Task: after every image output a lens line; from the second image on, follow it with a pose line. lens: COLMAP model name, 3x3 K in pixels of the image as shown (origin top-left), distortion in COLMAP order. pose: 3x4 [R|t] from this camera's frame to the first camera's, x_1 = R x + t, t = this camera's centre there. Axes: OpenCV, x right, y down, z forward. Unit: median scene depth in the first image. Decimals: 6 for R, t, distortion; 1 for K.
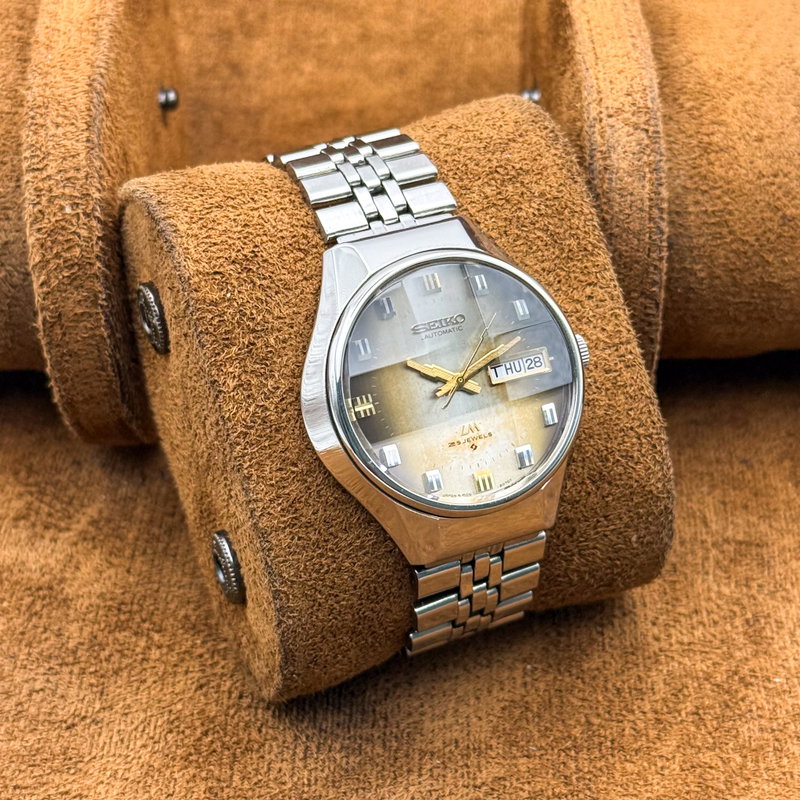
lens RADIAL K [[1899.2, 0, 400.0], [0, 1899.2, 400.0], [0, 0, 1]] dist [0.287336, 0.261652]
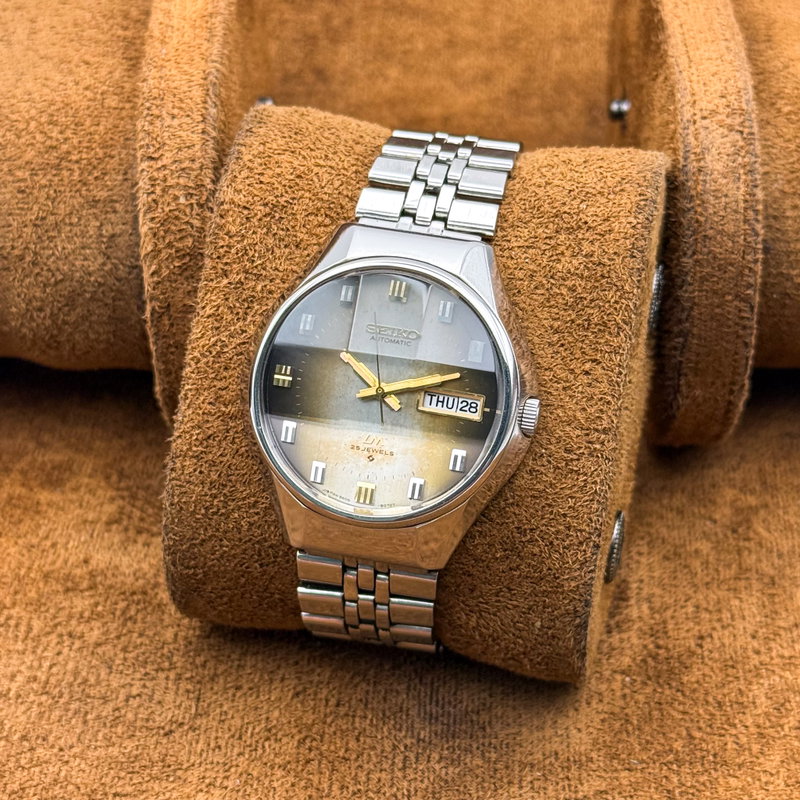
lens RADIAL K [[1899.2, 0, 400.0], [0, 1899.2, 400.0], [0, 0, 1]] dist [0.287336, 0.261652]
pose [[0.810726, 0.386201, -0.439968, 0.453405], [-0.374833, 0.919727, 0.116629, -0.118941], [0.449693, 0.070360, 0.890408, 0.115157]]
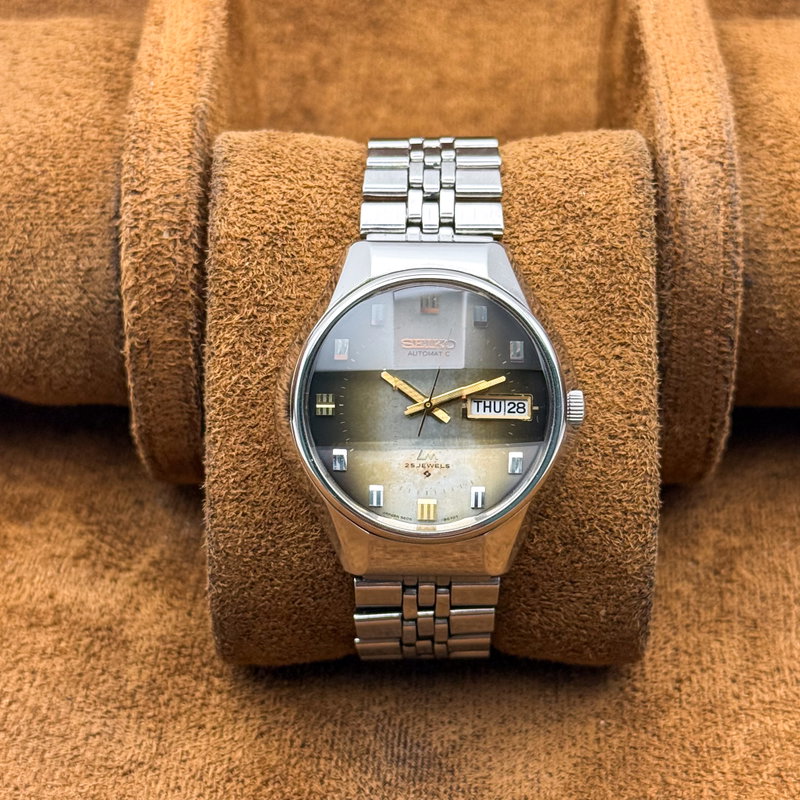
lens RADIAL K [[1899.2, 0, 400.0], [0, 1899.2, 400.0], [0, 0, 1]] dist [0.287336, 0.261652]
pose [[0.918306, 0.261372, -0.297318, 0.292955], [-0.251139, 0.965207, 0.072835, -0.076348], [0.306011, 0.007783, 0.951996, 0.058808]]
